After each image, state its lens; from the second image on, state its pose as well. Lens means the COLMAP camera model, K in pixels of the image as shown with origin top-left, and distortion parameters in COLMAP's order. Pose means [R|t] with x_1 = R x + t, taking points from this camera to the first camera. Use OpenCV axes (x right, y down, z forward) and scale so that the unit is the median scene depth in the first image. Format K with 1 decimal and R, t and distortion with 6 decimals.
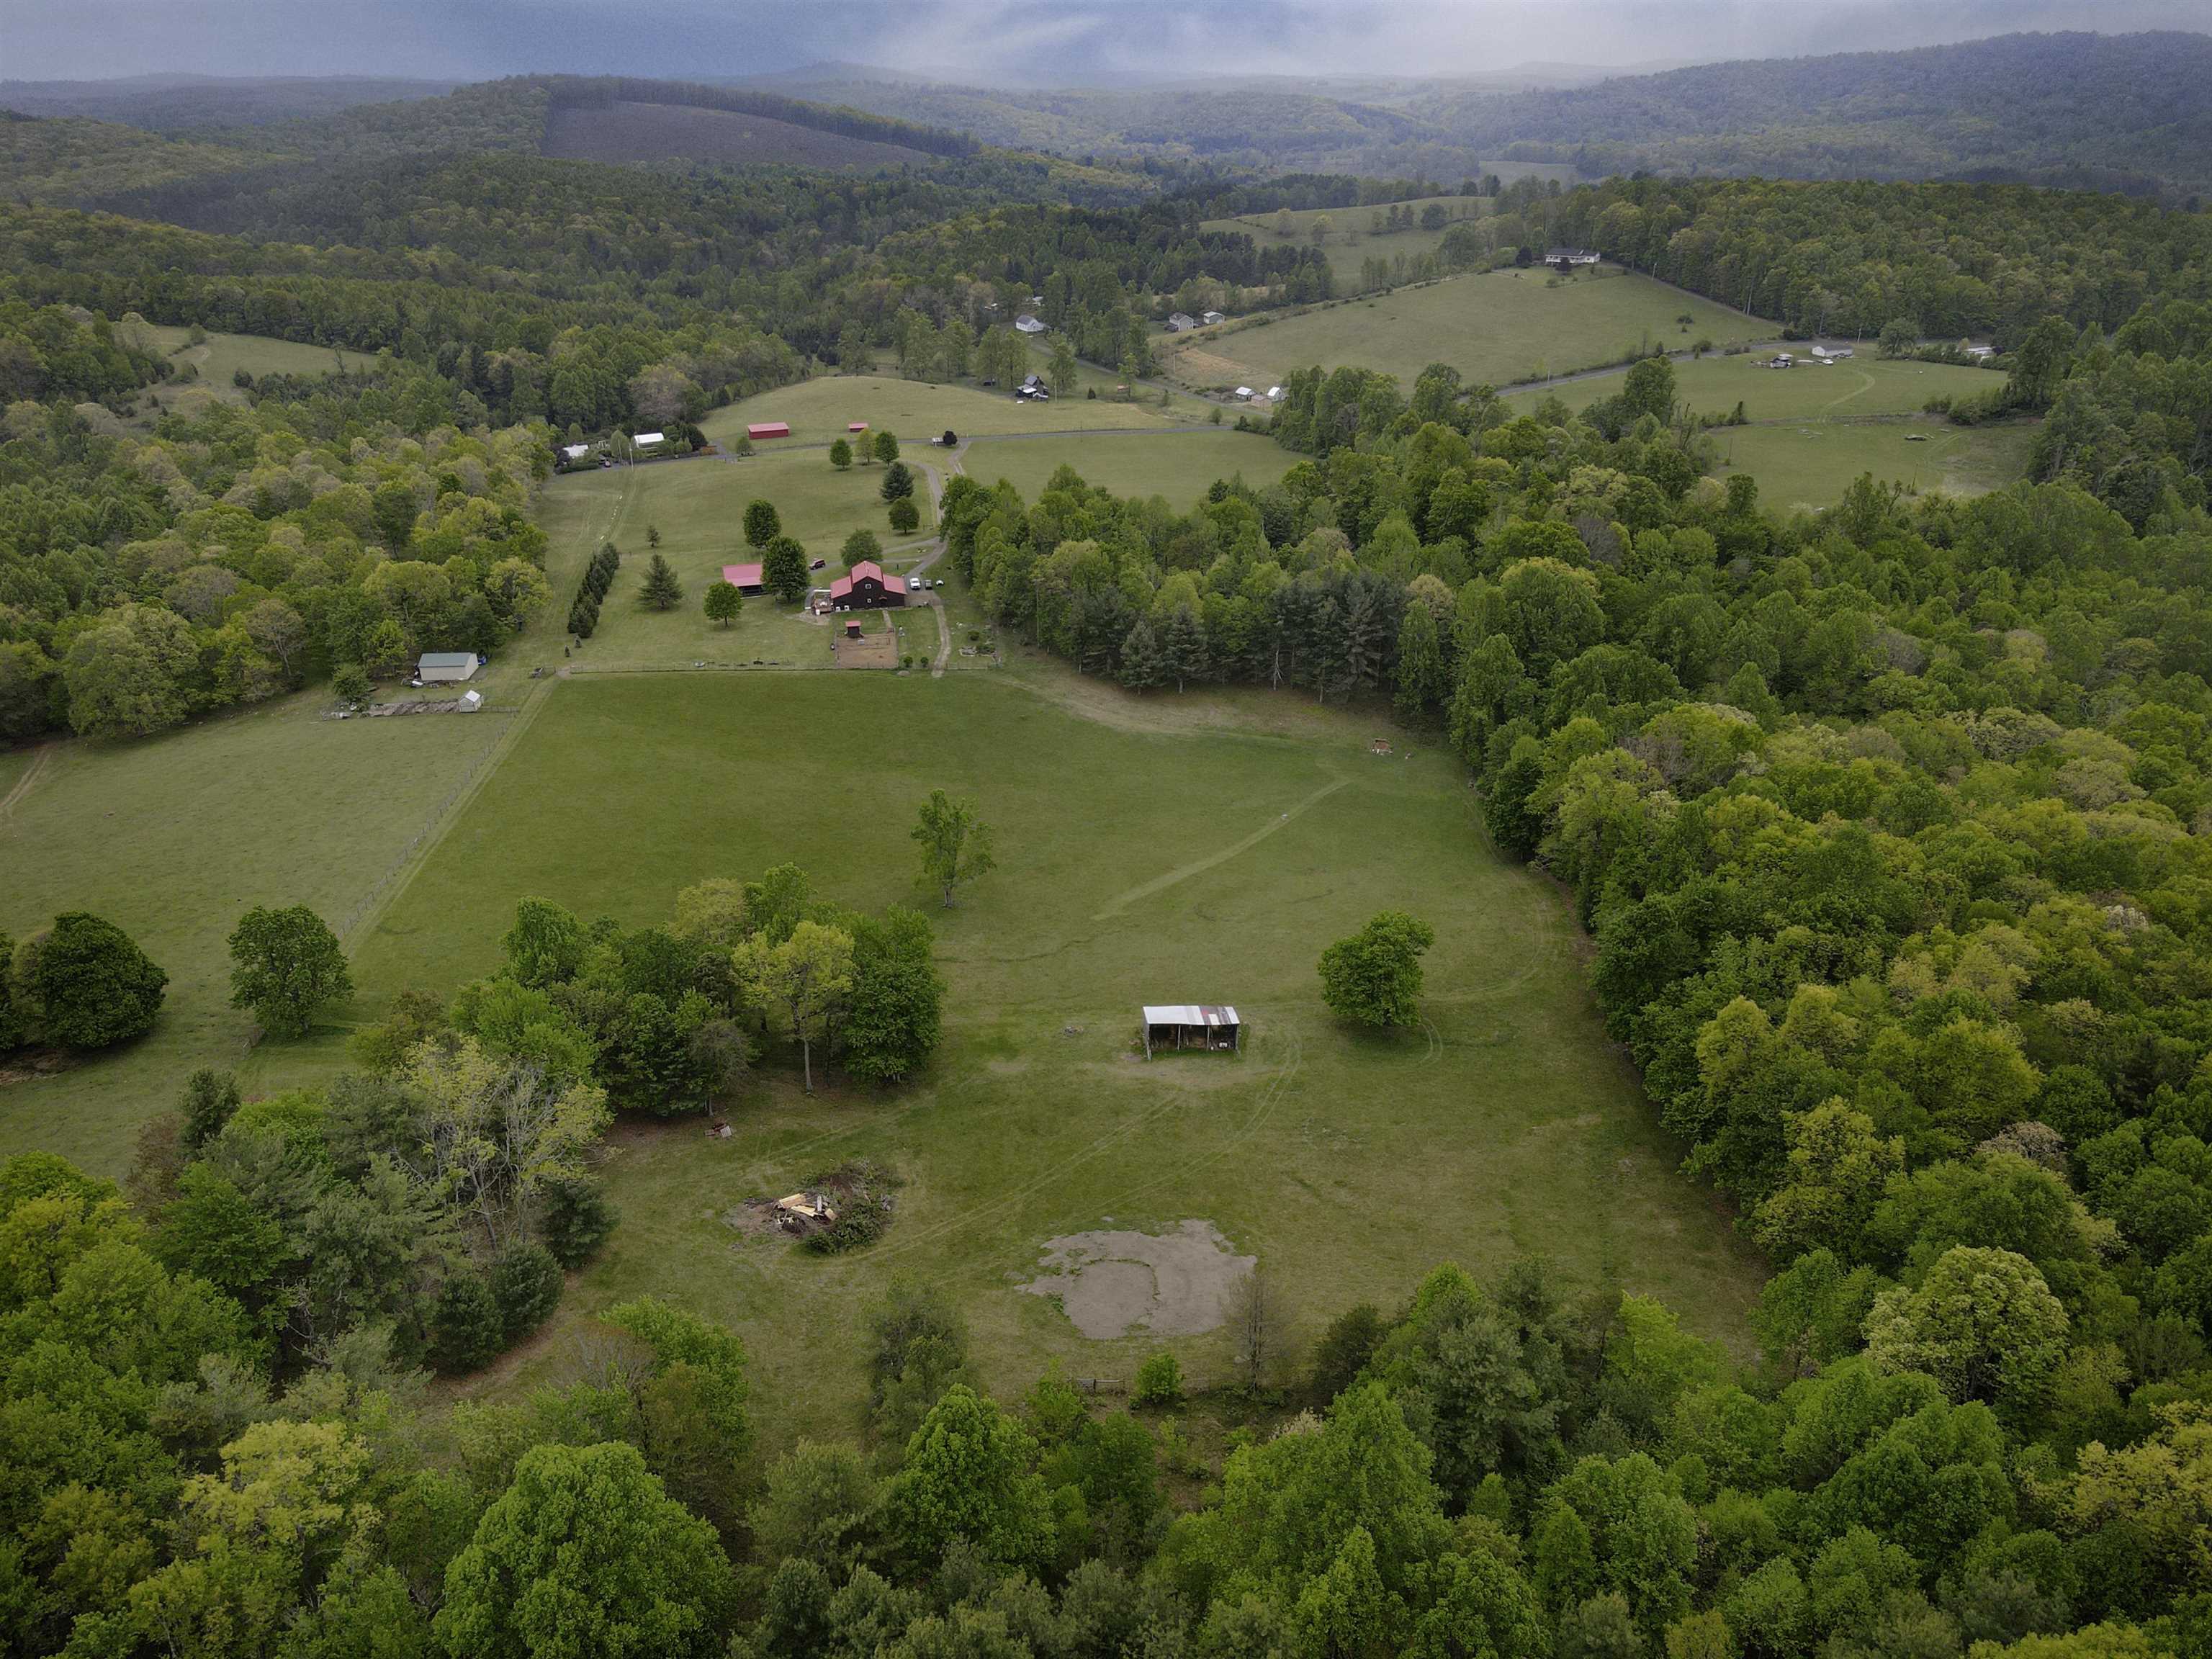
lens RADIAL K [[1613.0, 0, 1094.0], [0, 1613.0, 834.0], [0, 0, 1]] dist [0.013501, 0.010377]
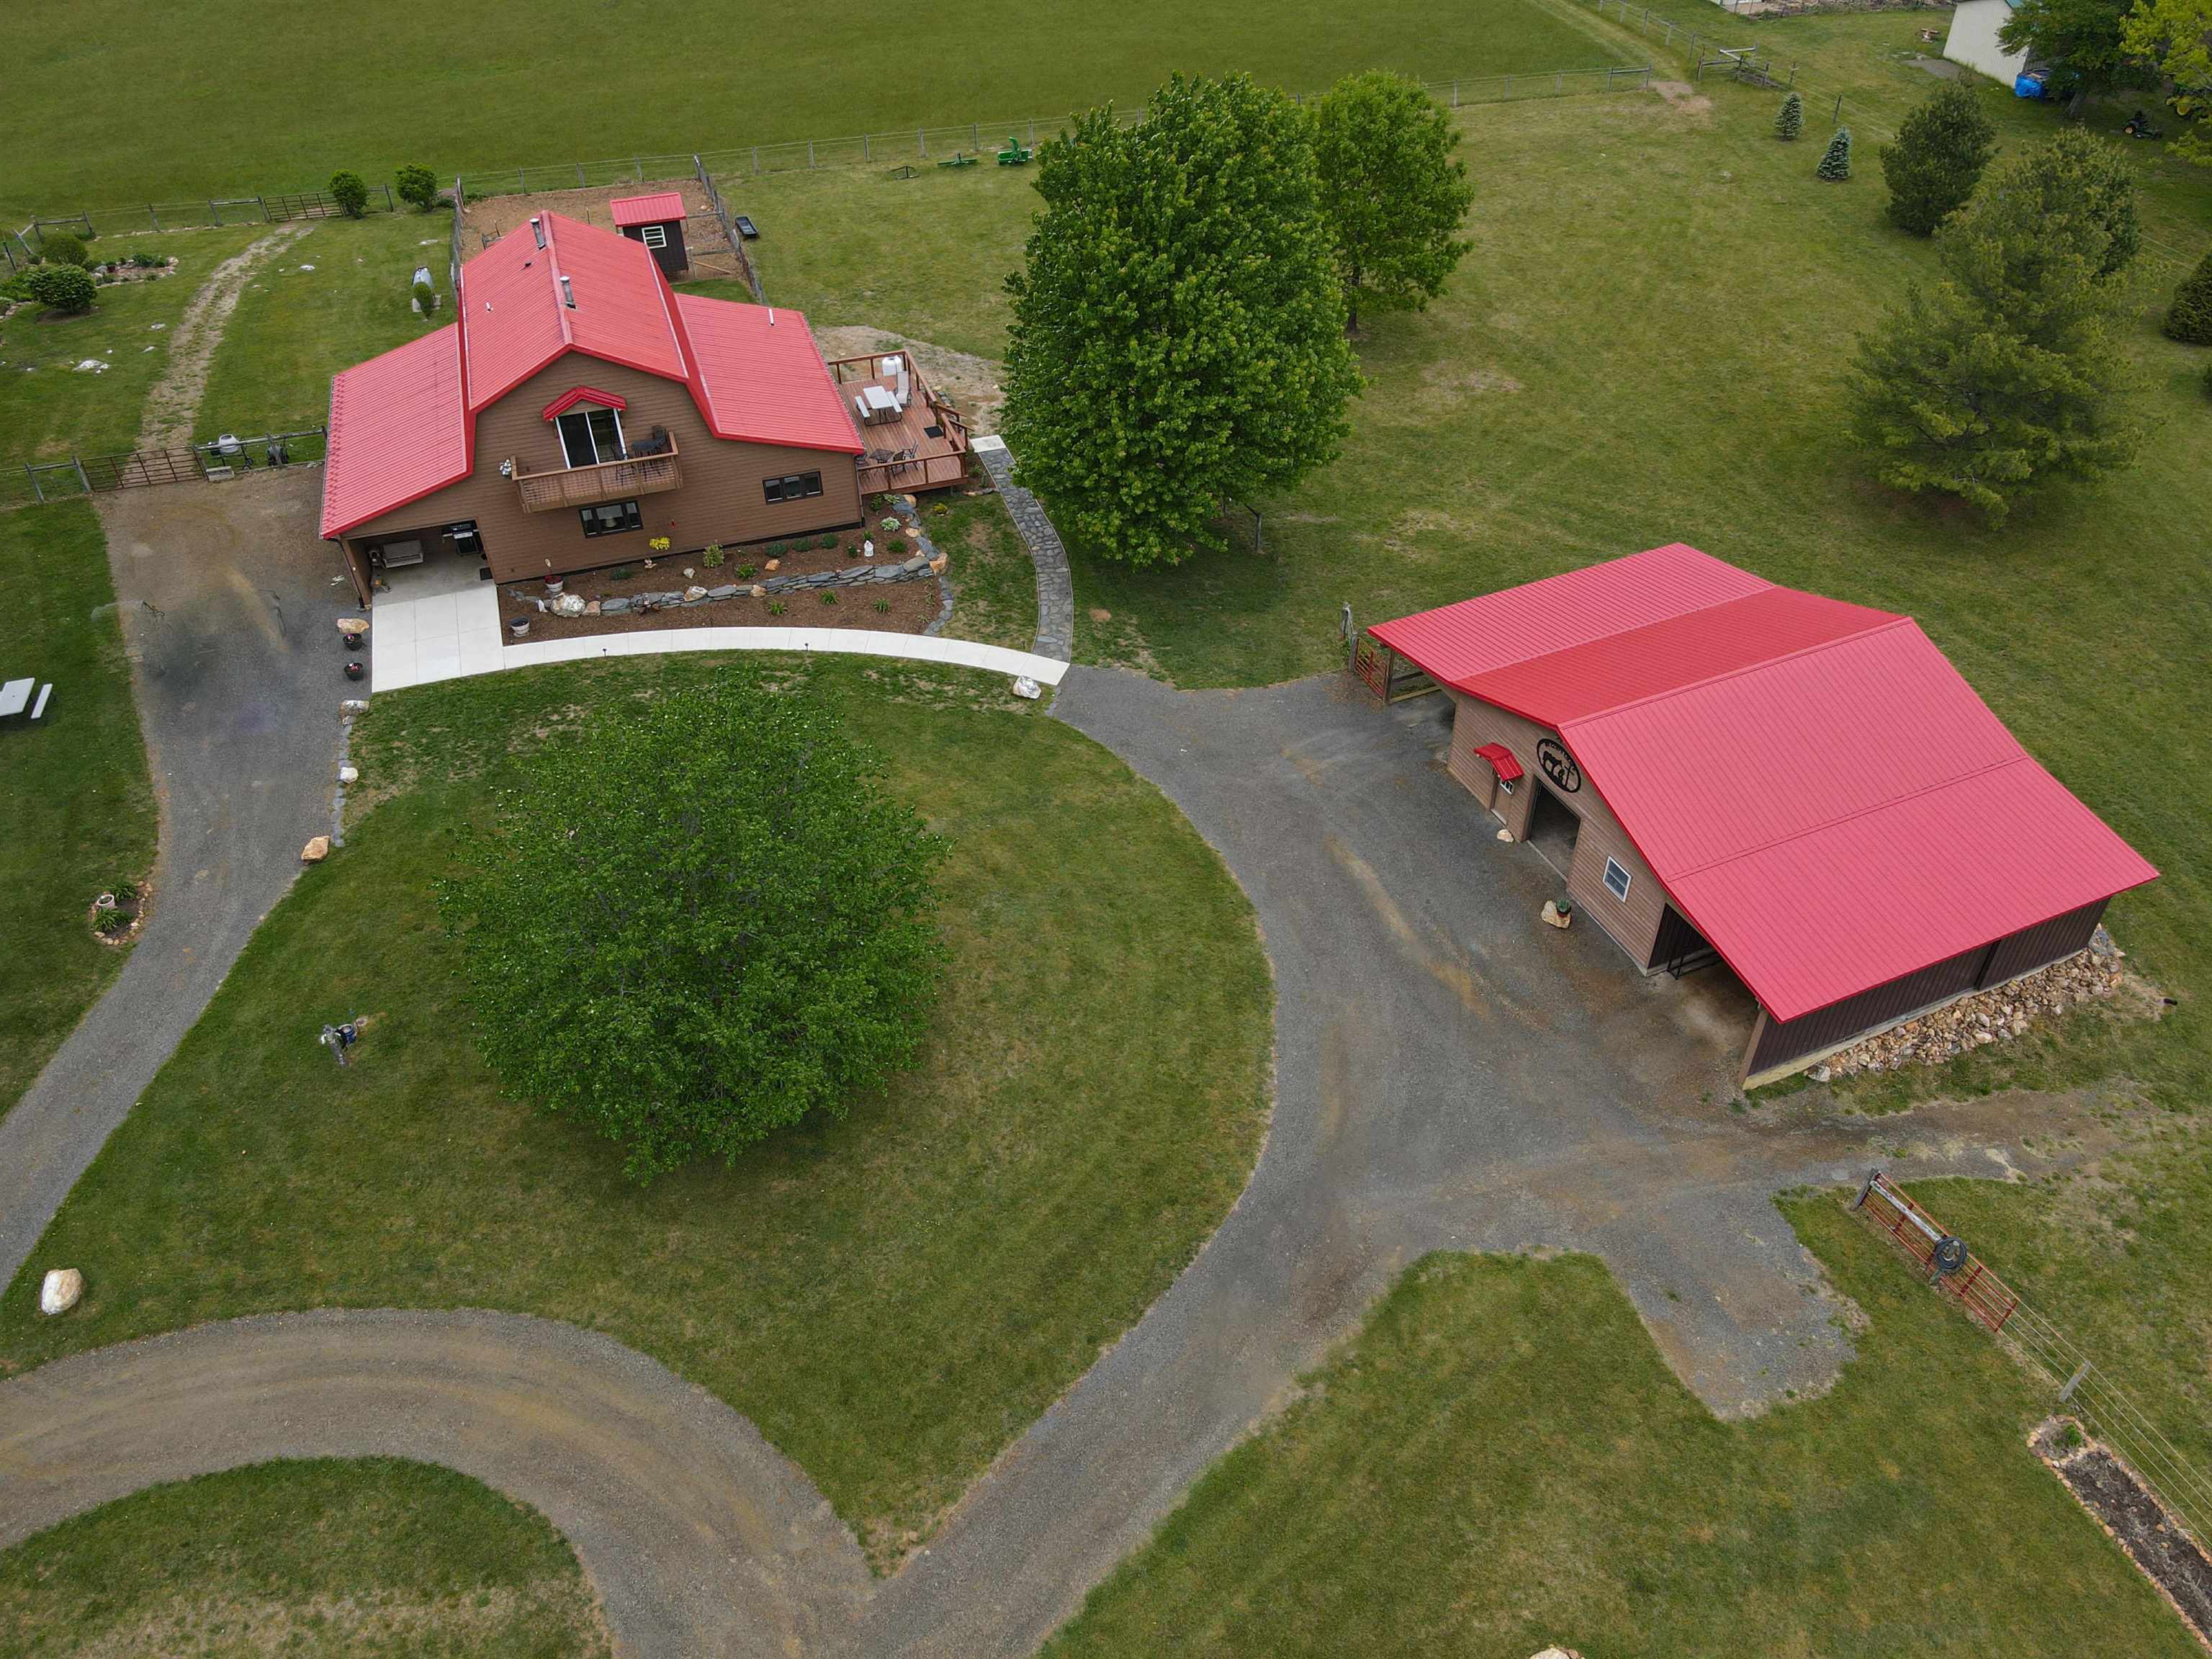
lens RADIAL K [[1613.0, 0, 1105.7], [0, 1613.0, 823.8], [0, 0, 1]] dist [0.013501, 0.010377]
pose [[-0.987875, 0.118161, -0.100700, -0.219712], [-0.043724, 0.410625, 0.910756, -0.359774], [0.148966, 0.904116, -0.400479, 1.444529]]
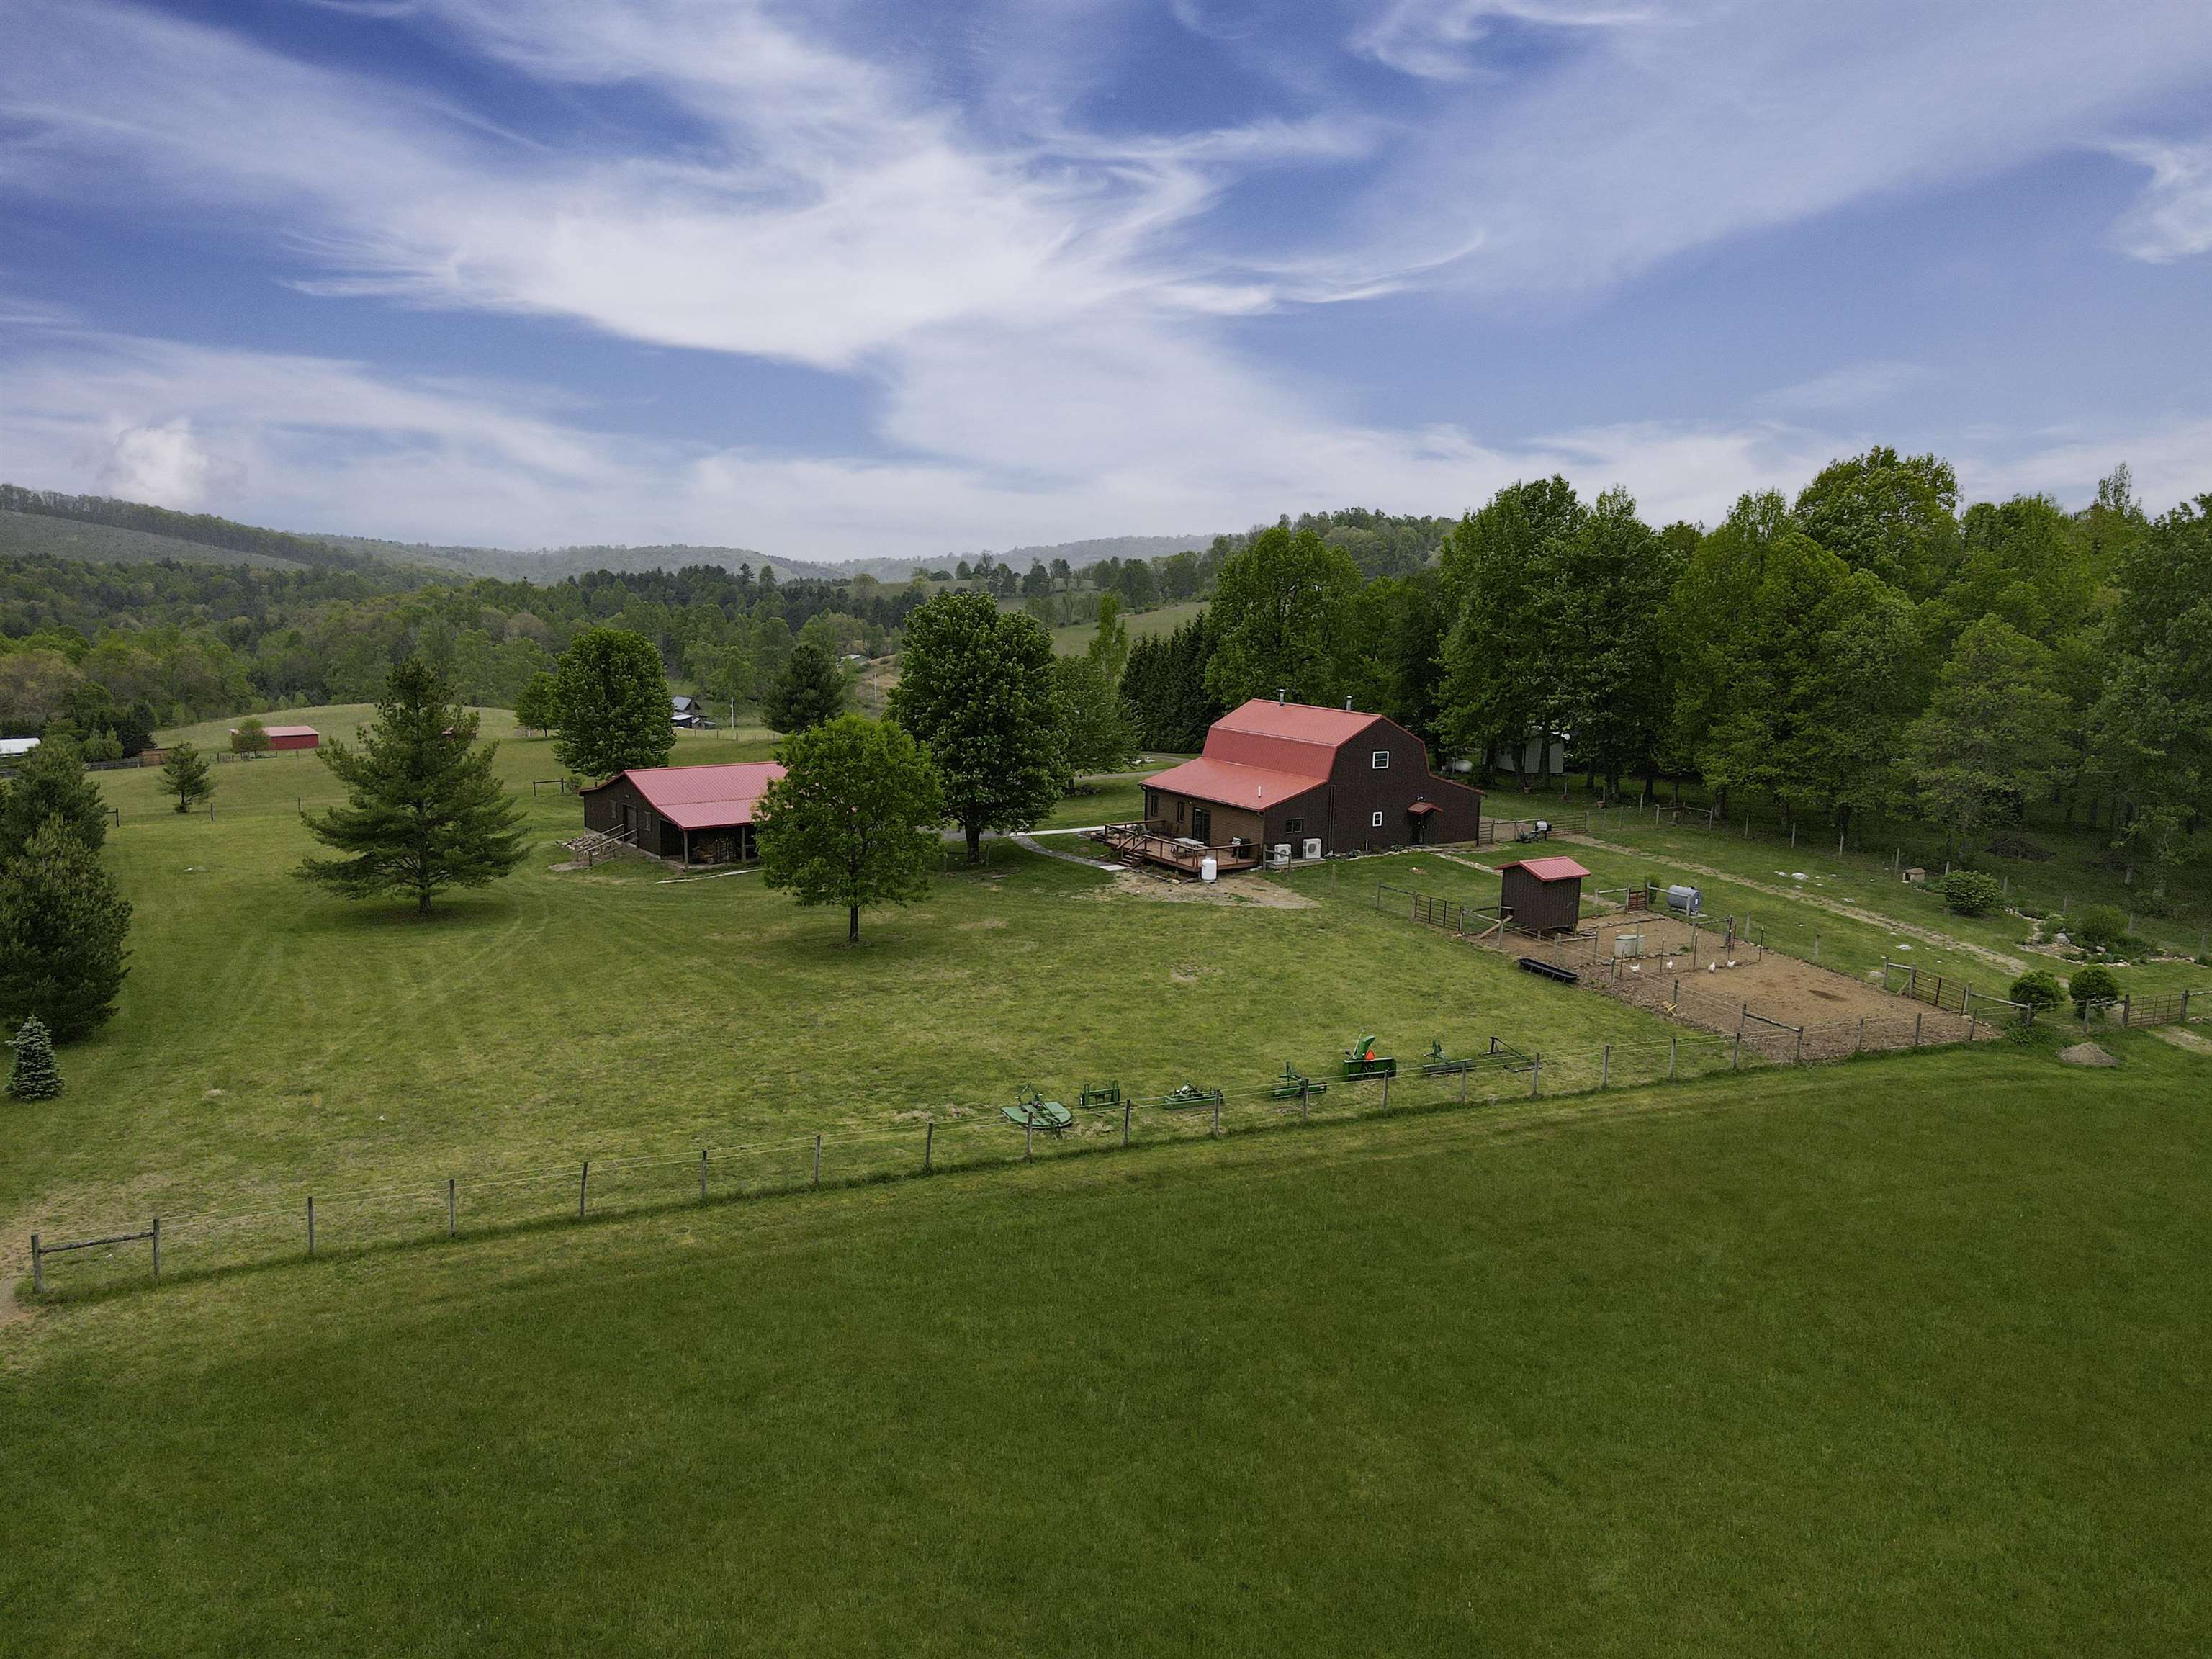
lens RADIAL K [[1613.0, 0, 1094.4], [0, 1613.0, 843.1], [0, 0, 1]] dist [0.013501, 0.010377]
pose [[0.926994, -0.032049, 0.373705, -0.352680], [0.135139, 0.957965, -0.253062, -0.108824], [-0.349886, 0.285089, 0.892359, 1.028752]]
